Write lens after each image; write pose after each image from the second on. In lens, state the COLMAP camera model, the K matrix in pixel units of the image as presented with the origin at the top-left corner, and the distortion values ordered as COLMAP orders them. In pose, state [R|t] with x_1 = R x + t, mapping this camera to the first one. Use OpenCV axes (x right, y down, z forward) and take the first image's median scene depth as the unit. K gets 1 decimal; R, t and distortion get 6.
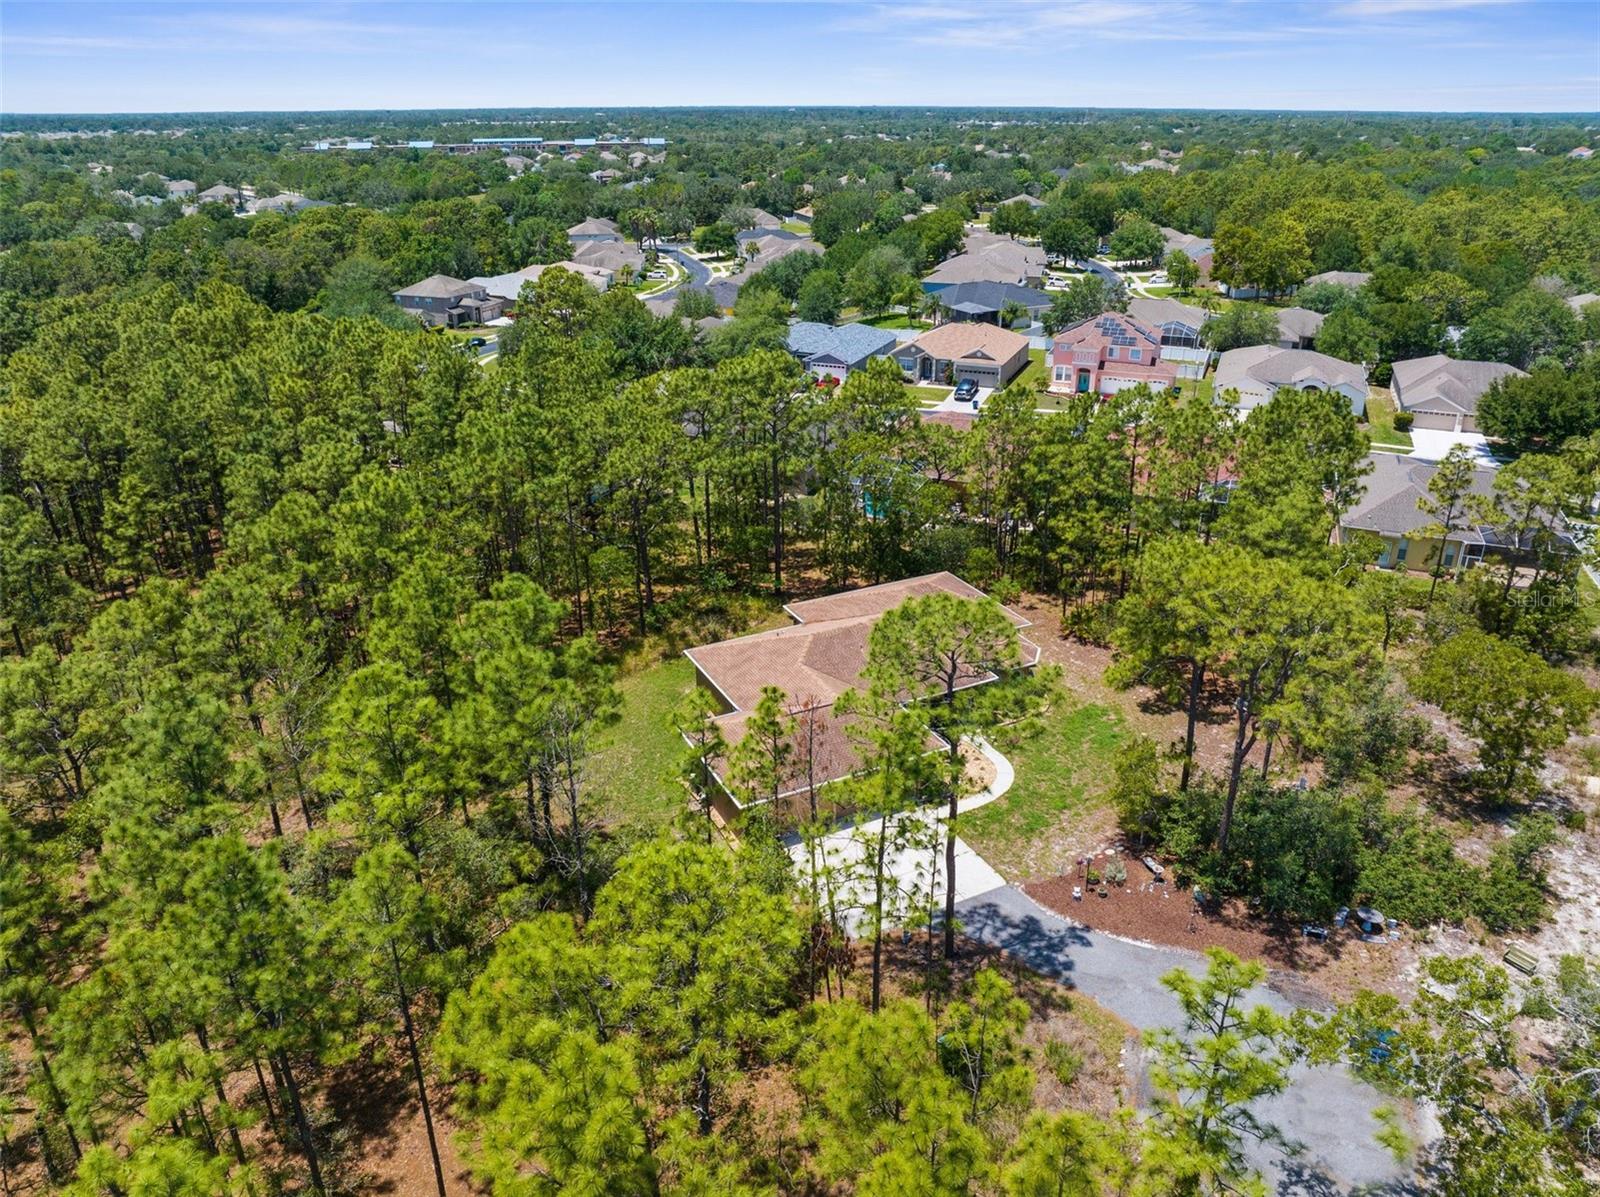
lens RADIAL K [[1116.0, 0, 800.0], [0, 1116.0, 598.5], [0, 0, 1]] dist [-0.036426, -0.008065]
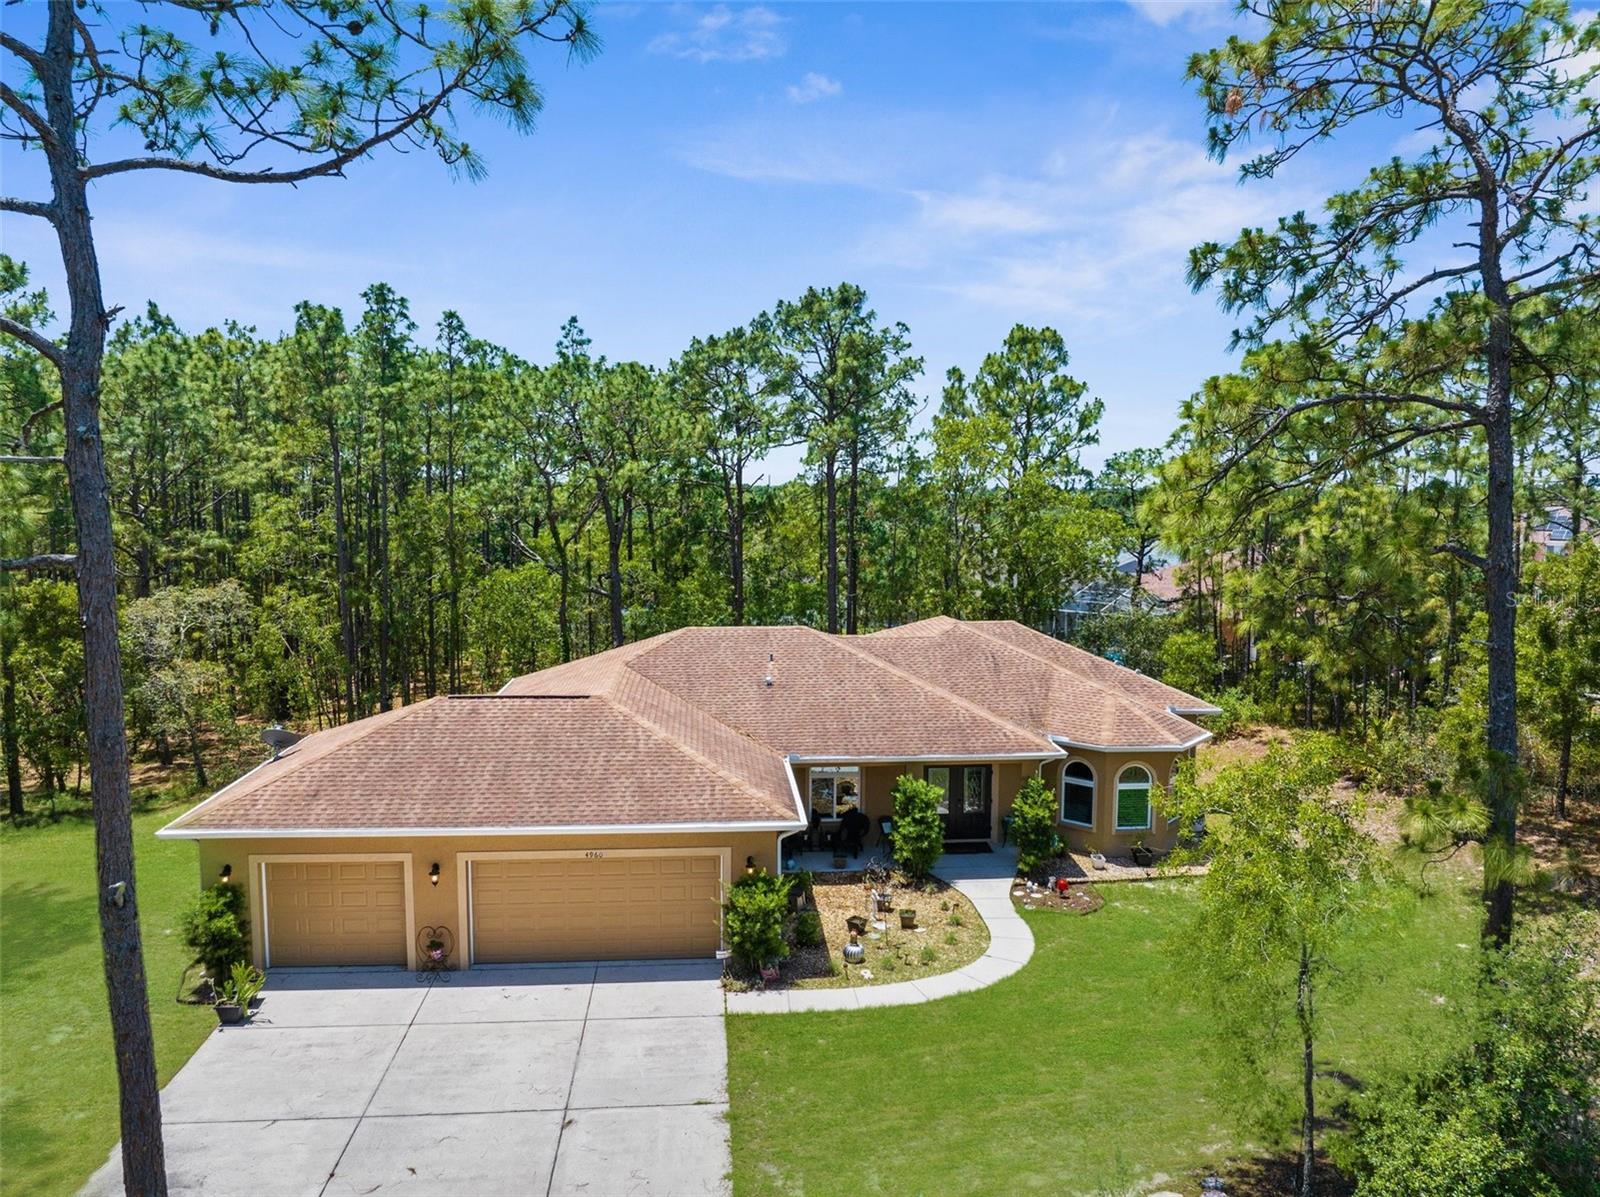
lens RADIAL K [[1116.0, 0, 800.0], [0, 1116.0, 598.5], [0, 0, 1]] dist [-0.036426, -0.008065]
pose [[0.926130, 0.036195, -0.375463, 0.084754], [-0.156032, 0.942994, -0.293968, 0.053876], [0.343419, 0.330837, 0.878983, 0.204752]]
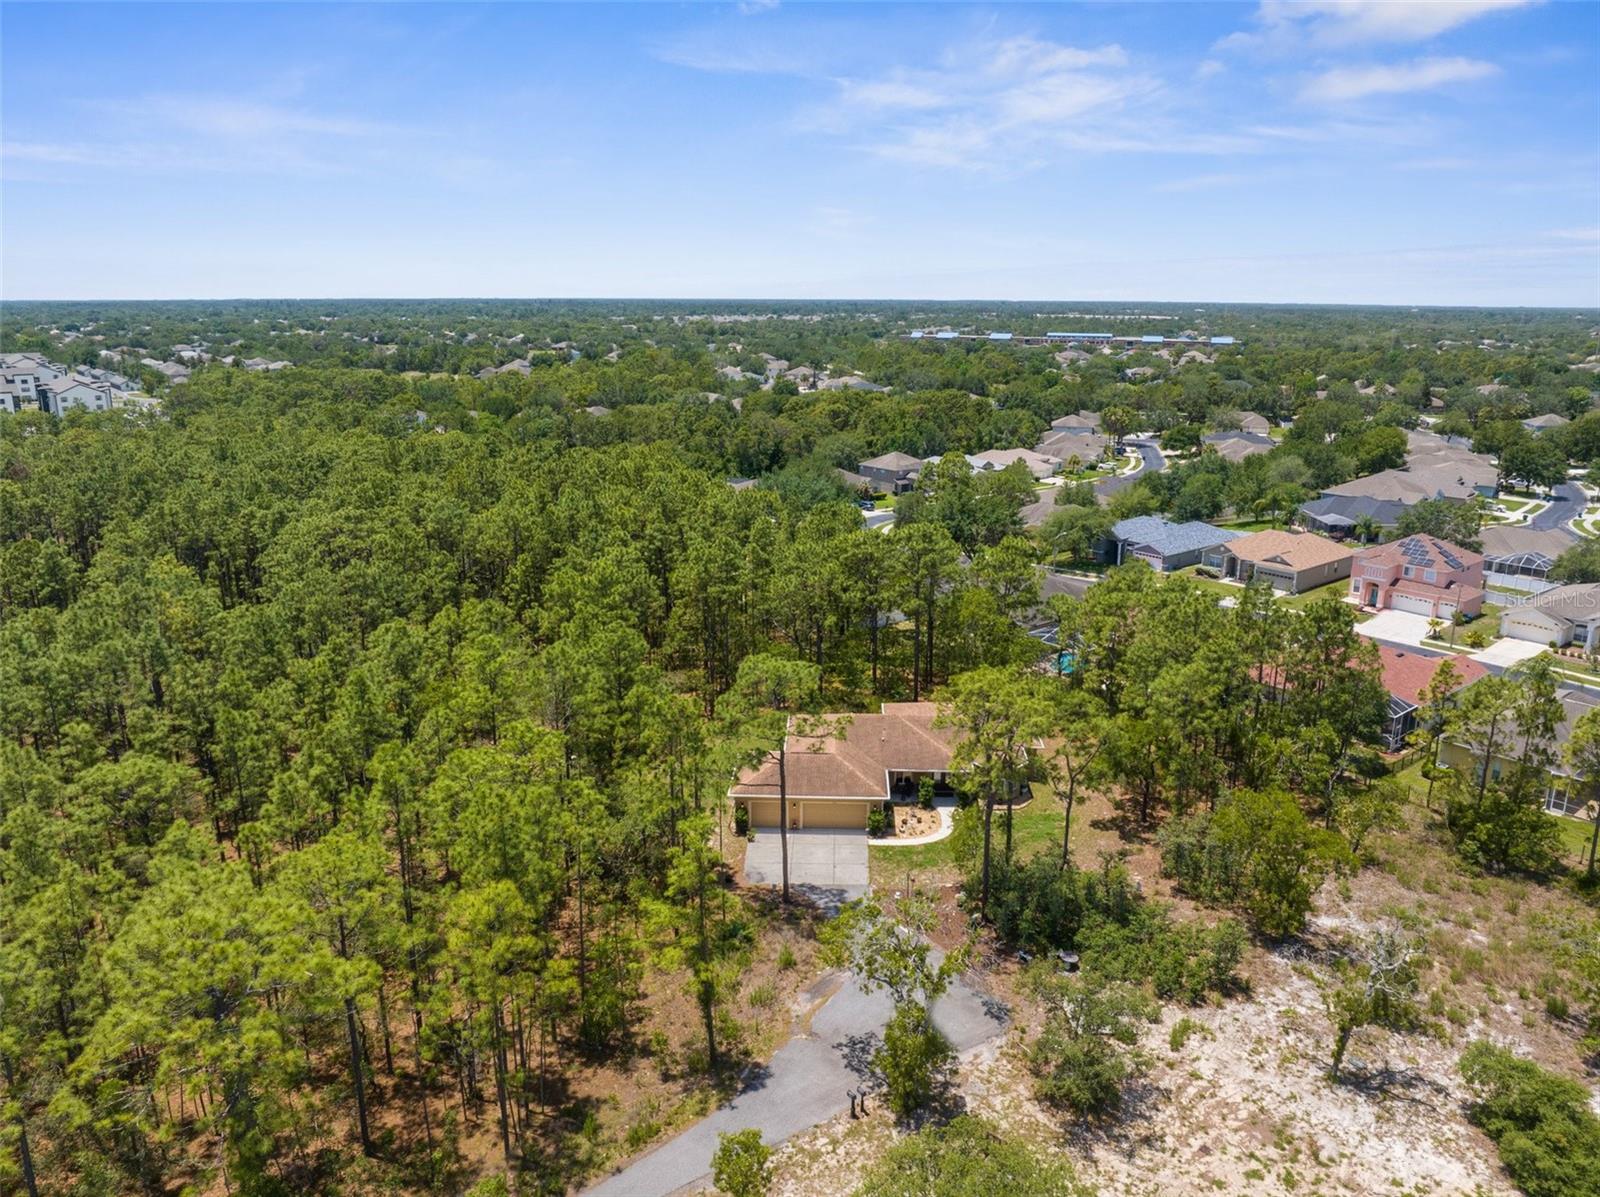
lens RADIAL K [[1116.0, 0, 800.0], [0, 1116.0, 598.5], [0, 0, 1]] dist [-0.036426, -0.008065]
pose [[0.872554, 0.128993, -0.471180, 0.211459], [-0.200857, 0.973942, -0.105325, 0.018119], [0.445315, 0.186542, 0.875726, -0.107526]]
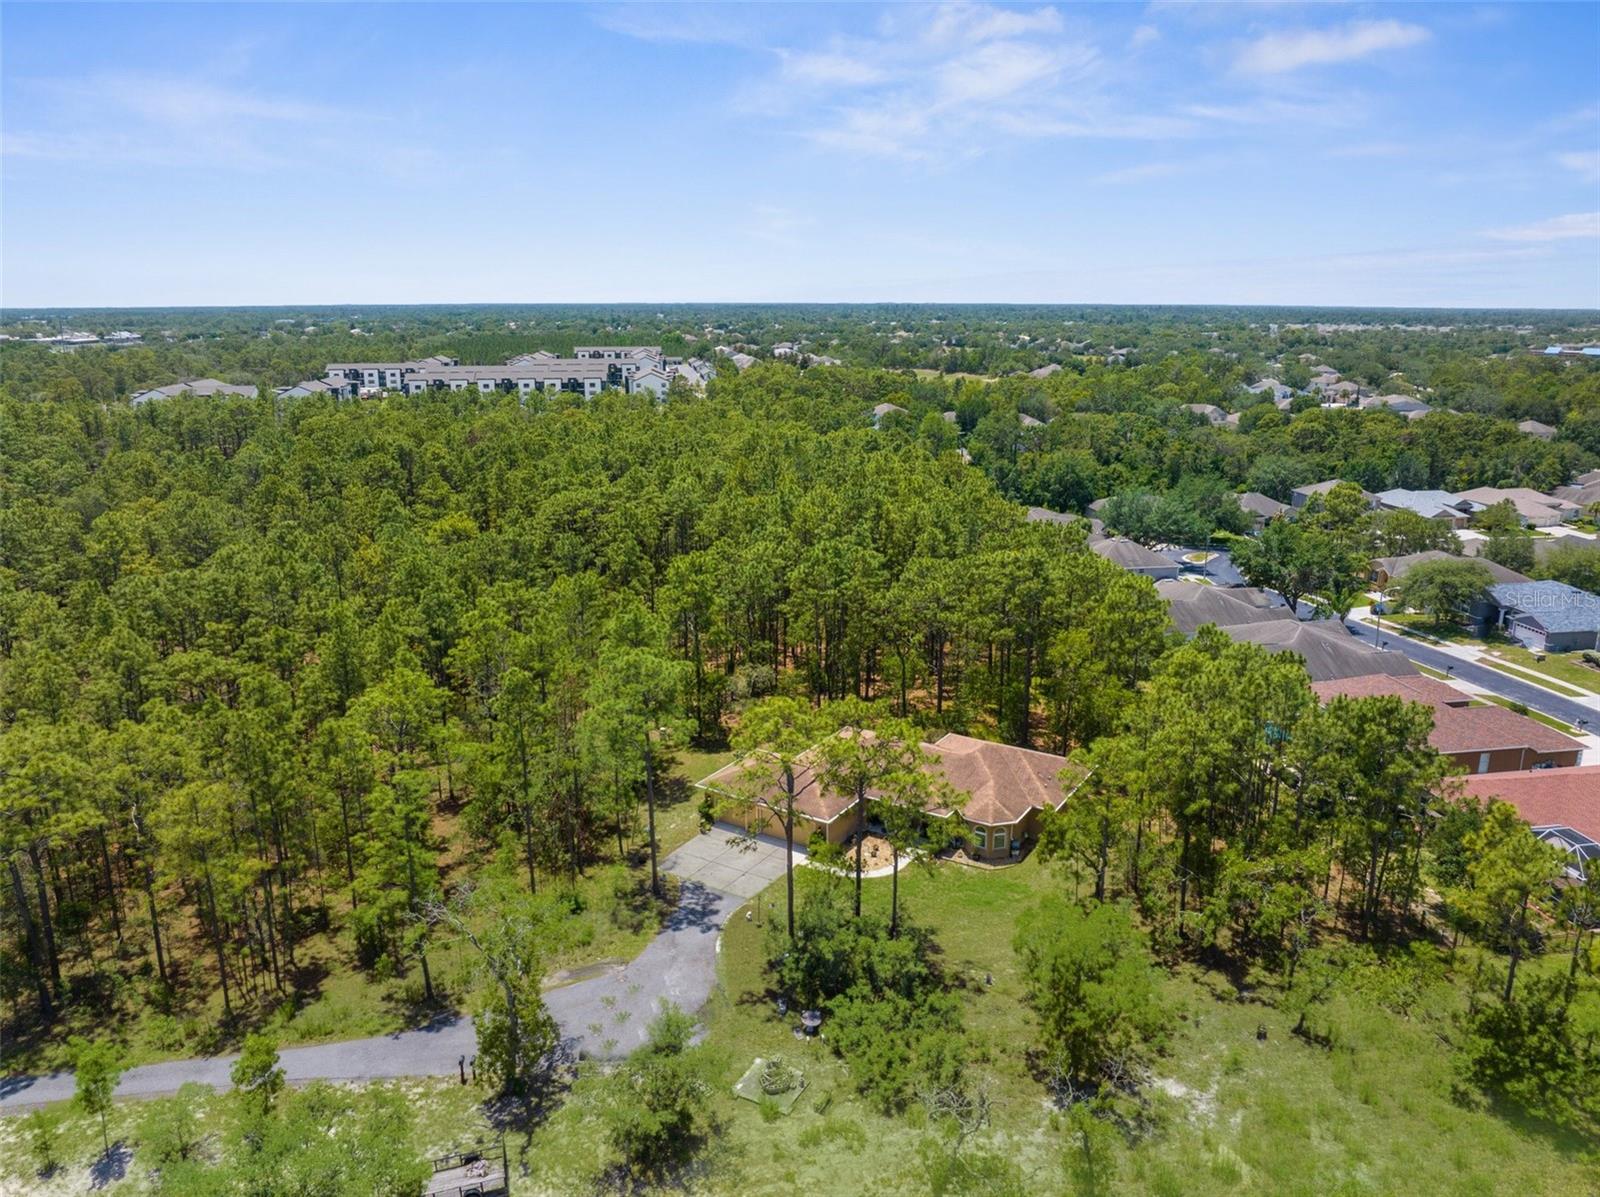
lens RADIAL K [[1108.4, 0, 803.7], [0, 1108.4, 601.4], [0, 0, 1]] dist [-0.042891, 0.005326]
pose [[0.509027, 0.222126, -0.831595, 0.373093], [-0.347992, 0.936759, 0.037208, -0.050347], [0.787269, 0.270448, 0.554134, 0.048222]]
